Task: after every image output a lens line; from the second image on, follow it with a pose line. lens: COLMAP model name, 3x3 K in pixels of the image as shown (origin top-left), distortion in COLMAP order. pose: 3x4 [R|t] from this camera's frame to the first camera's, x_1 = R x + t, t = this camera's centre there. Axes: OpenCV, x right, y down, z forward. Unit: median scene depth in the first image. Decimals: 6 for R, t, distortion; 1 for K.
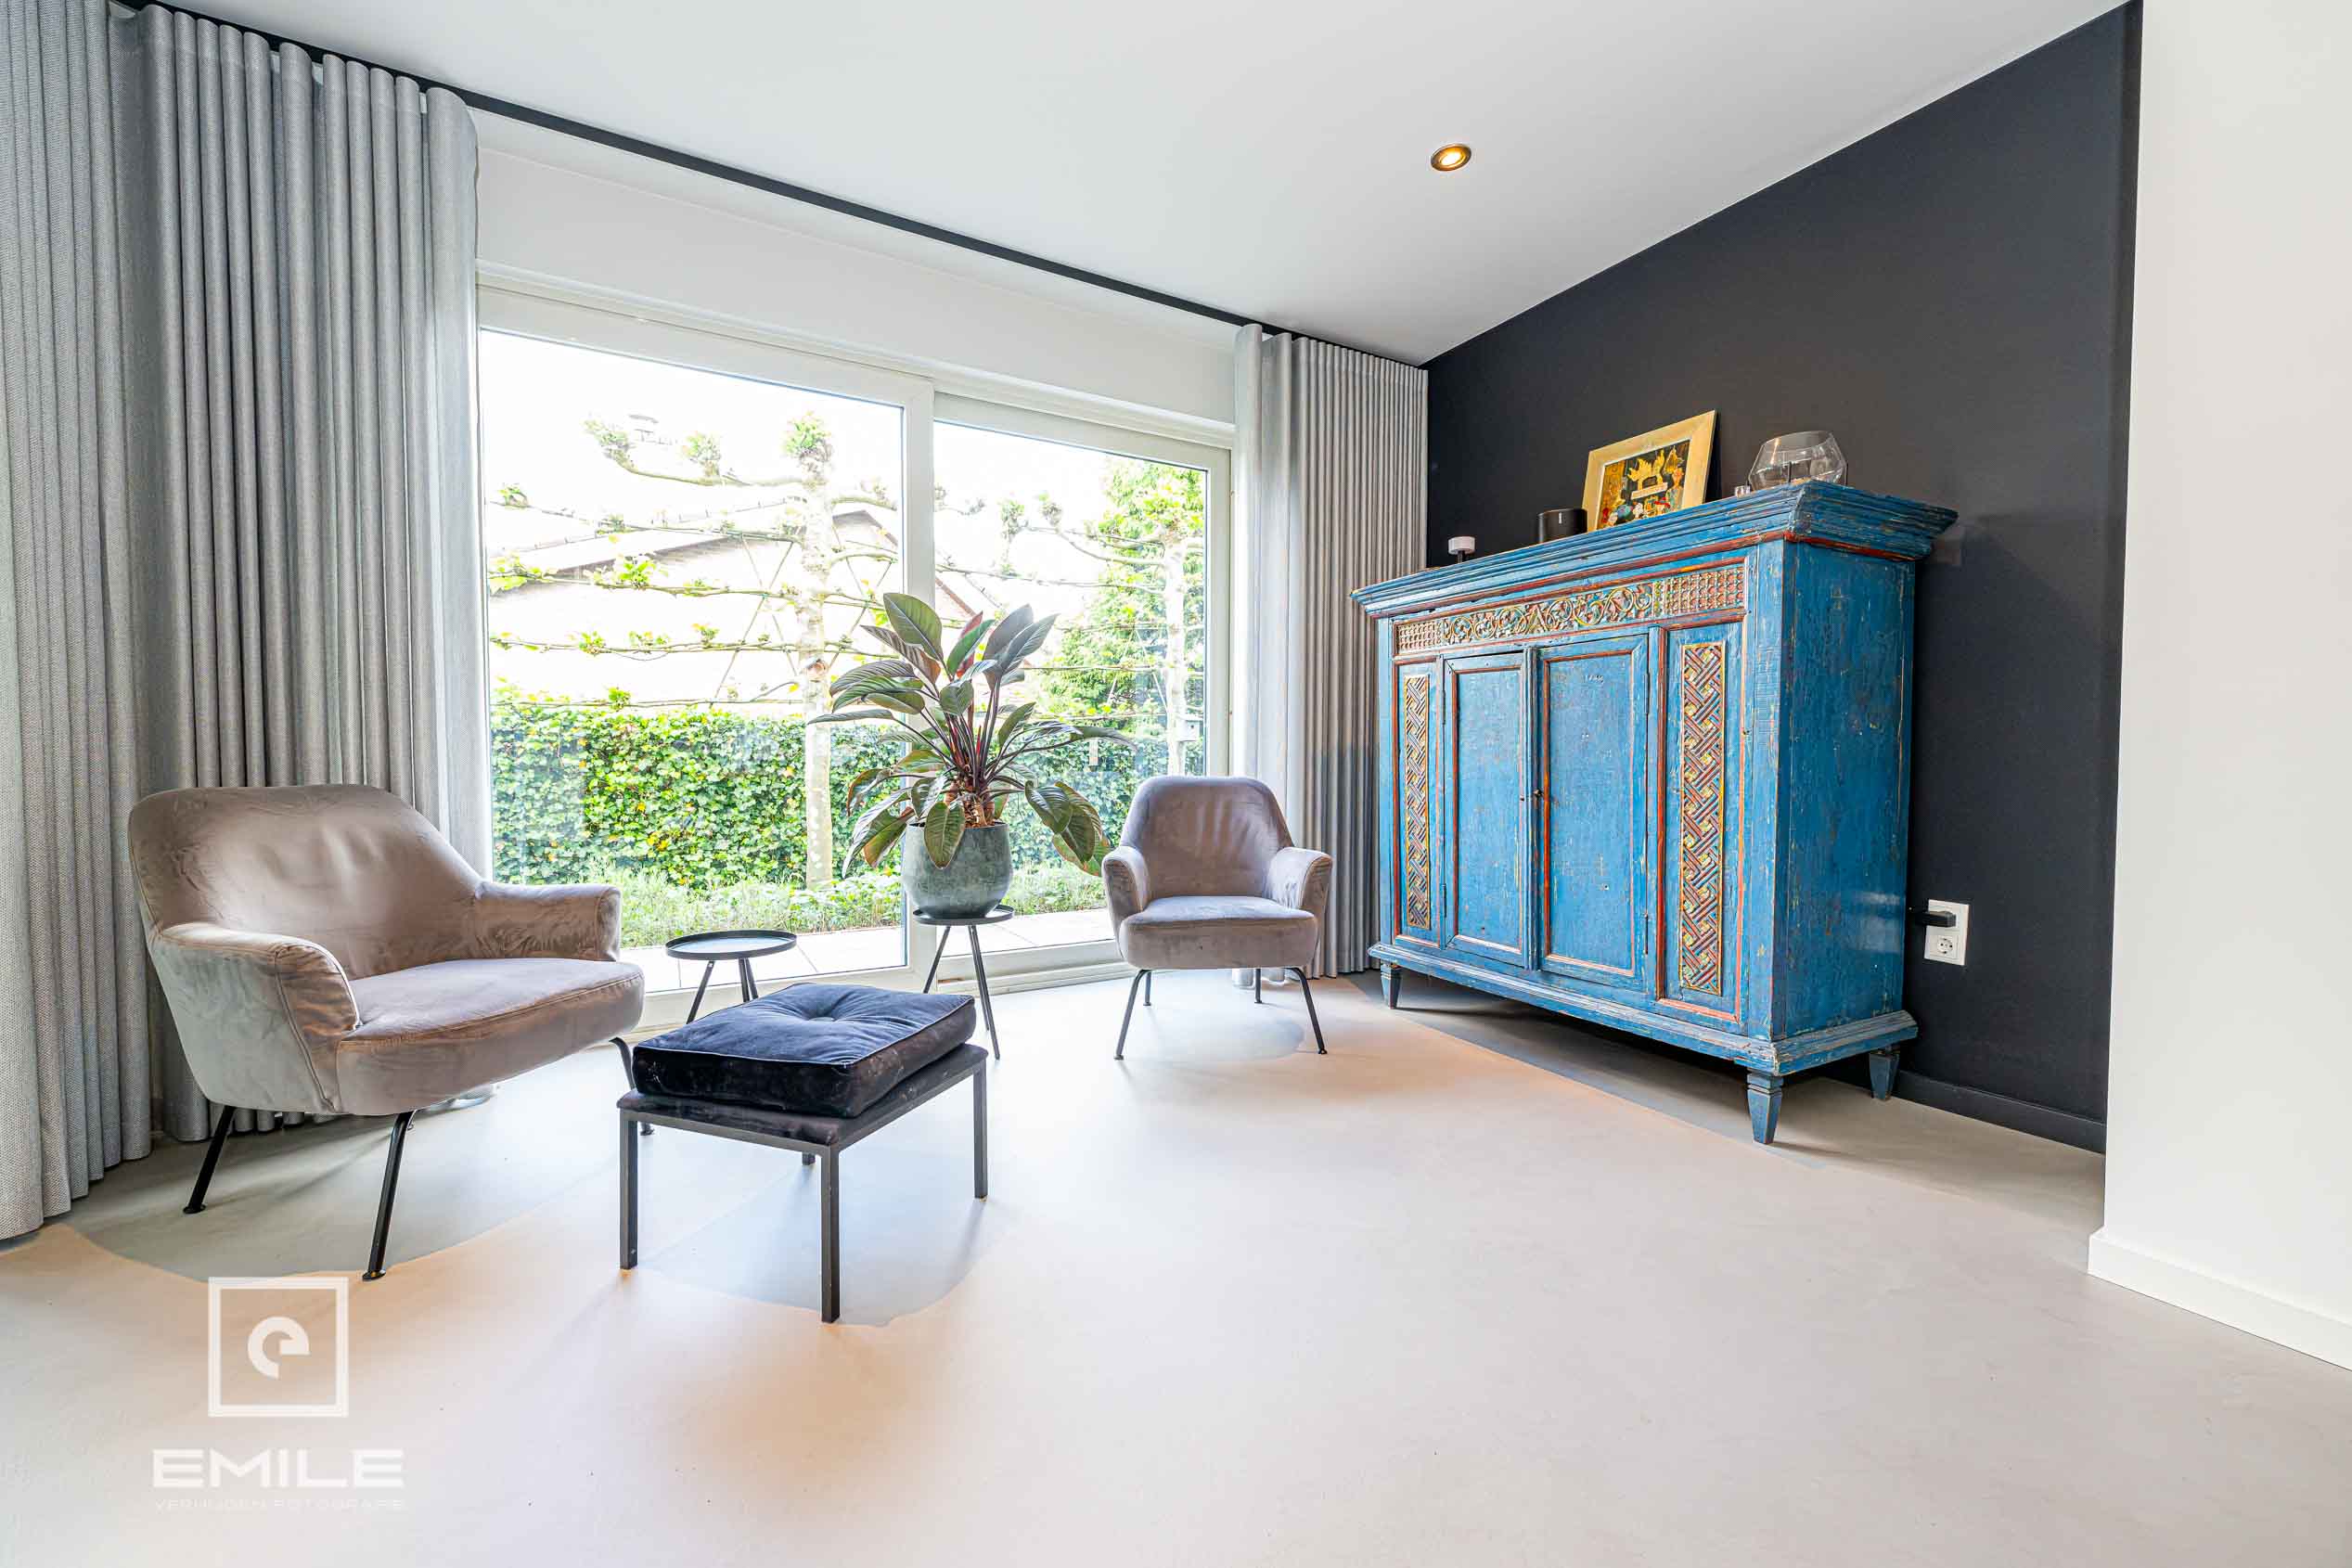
lens RADIAL K [[906.4, 0, 1176.0], [0, 906.4, 784.0], [0, 0, 1]] dist [0.000836, 0.000039]
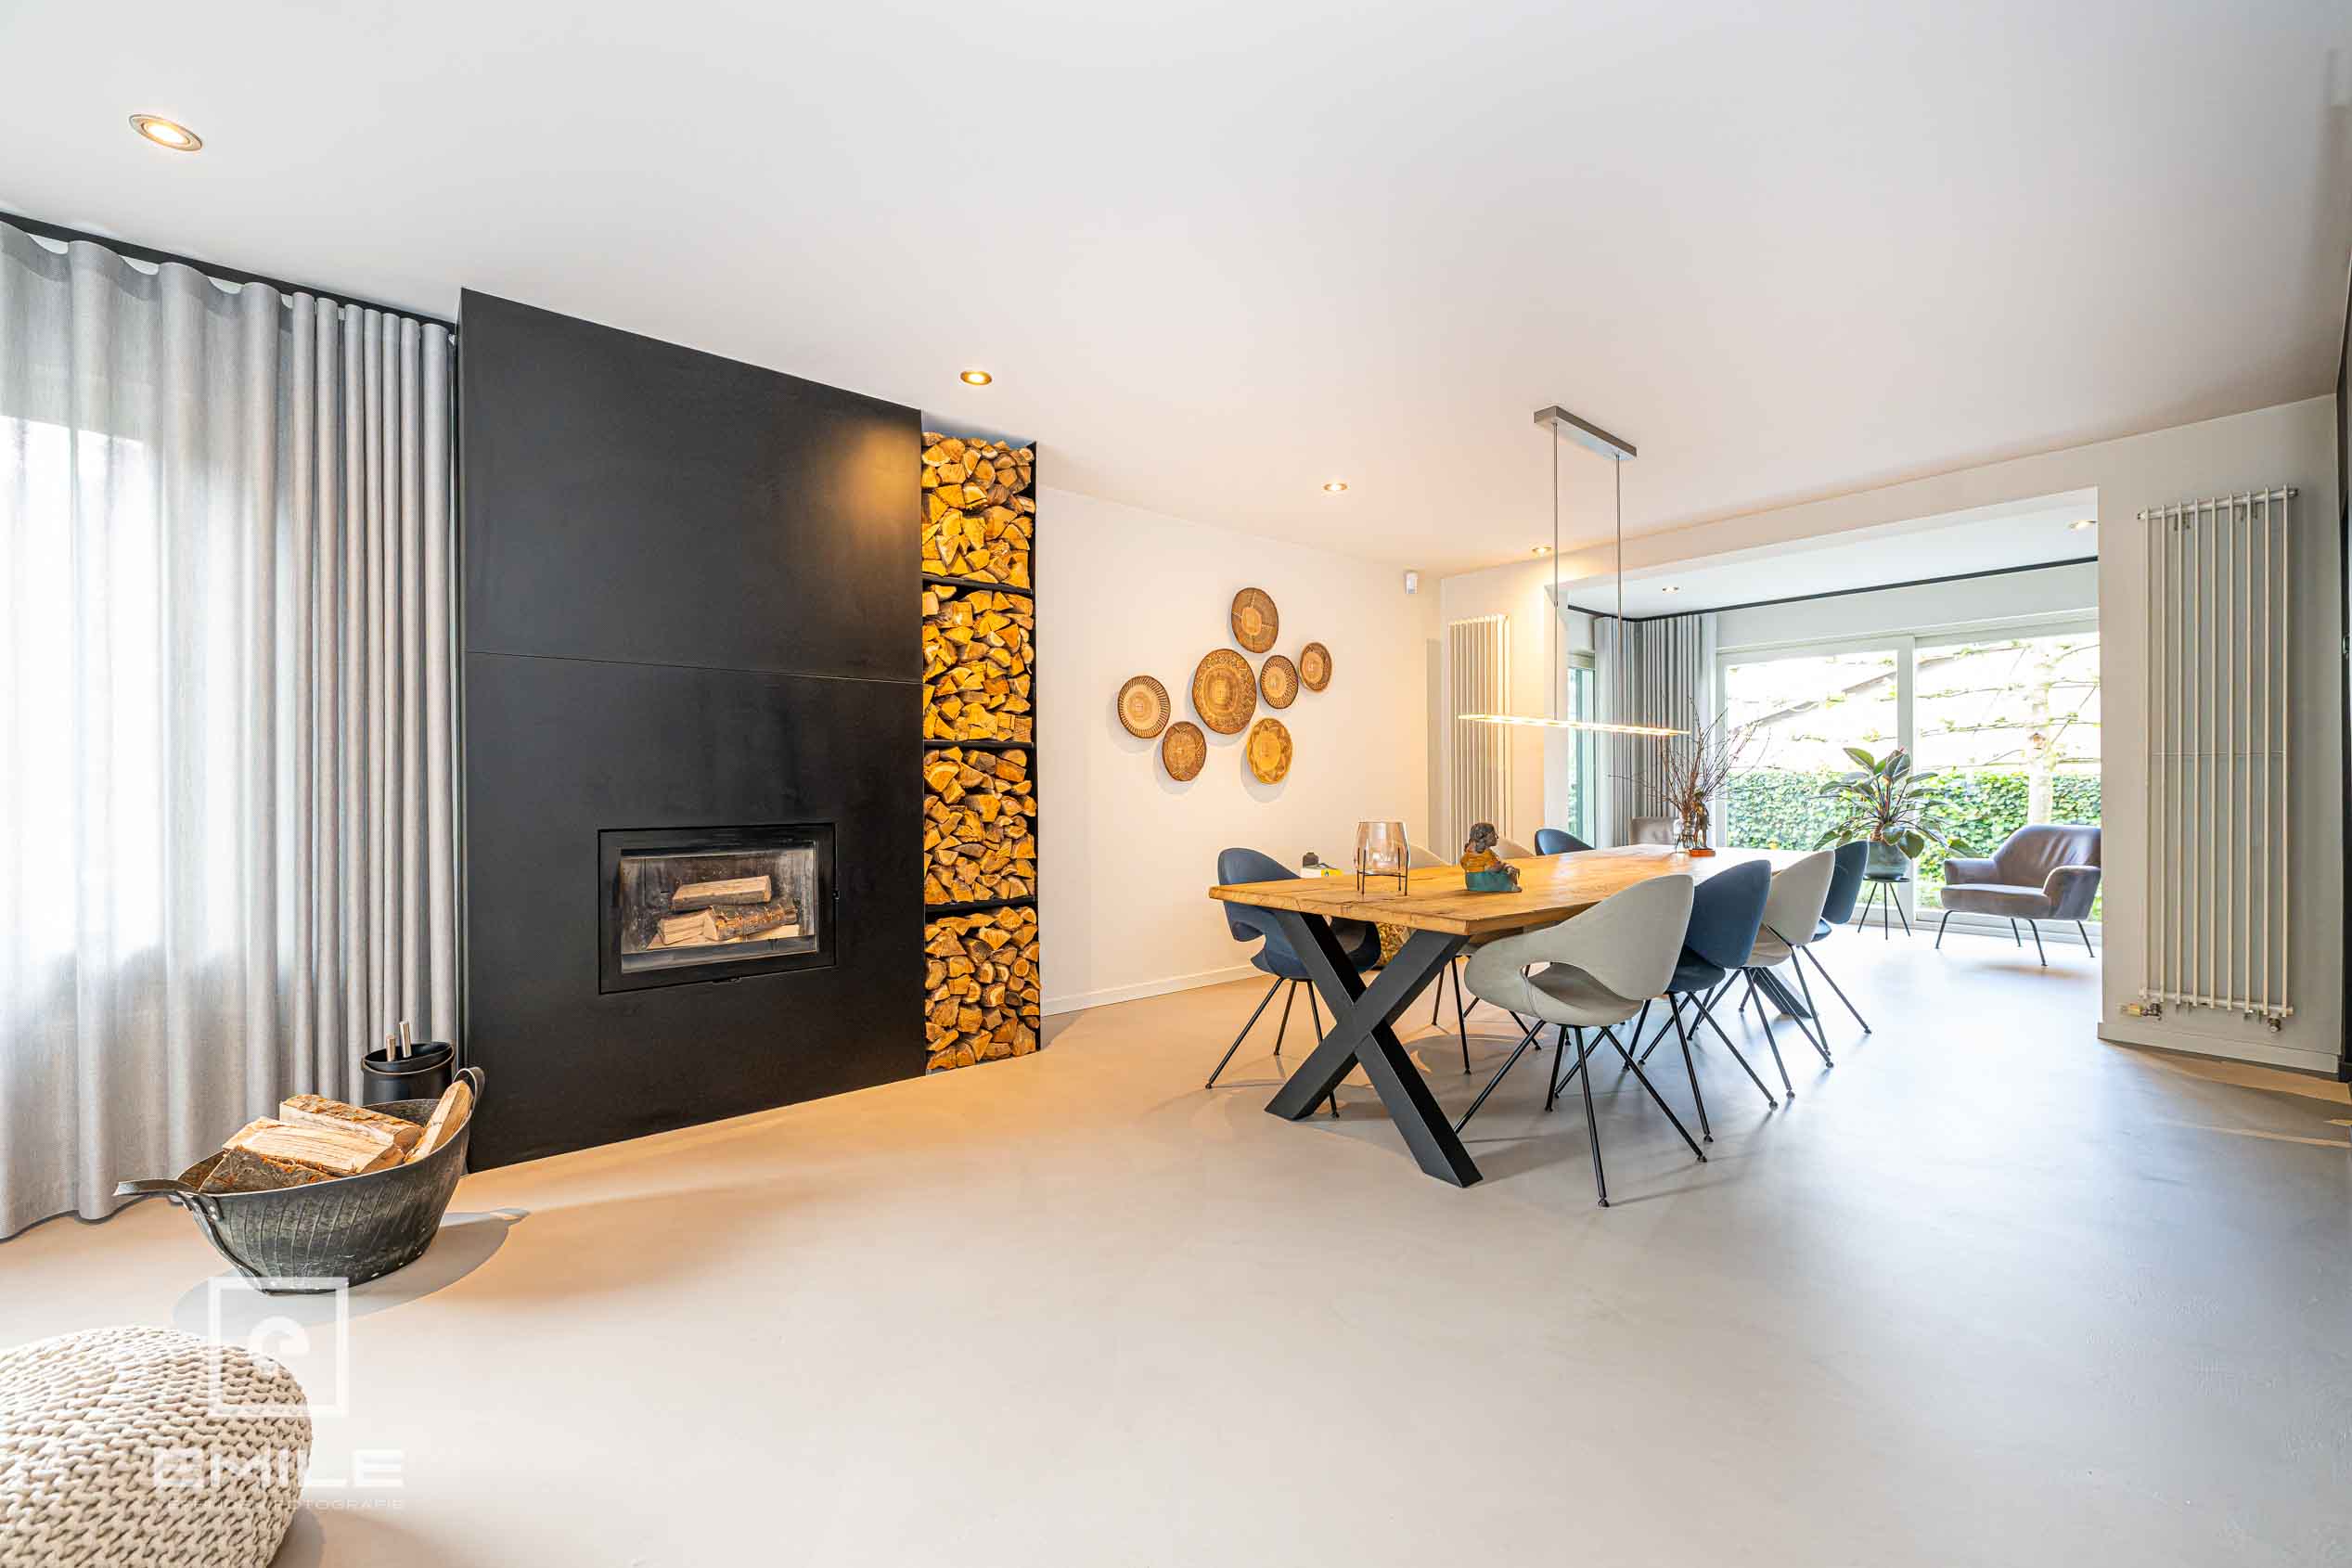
lens RADIAL K [[936.0, 0, 1173.1], [0, 936.0, 799.4], [0, 0, 1]] dist [0.000629, 0.010815]
pose [[0.174348, 0.007509, -0.984655, 0.773977], [-0.021222, 0.999767, 0.003866, -0.014385], [0.984455, 0.020222, 0.174467, -0.529326]]
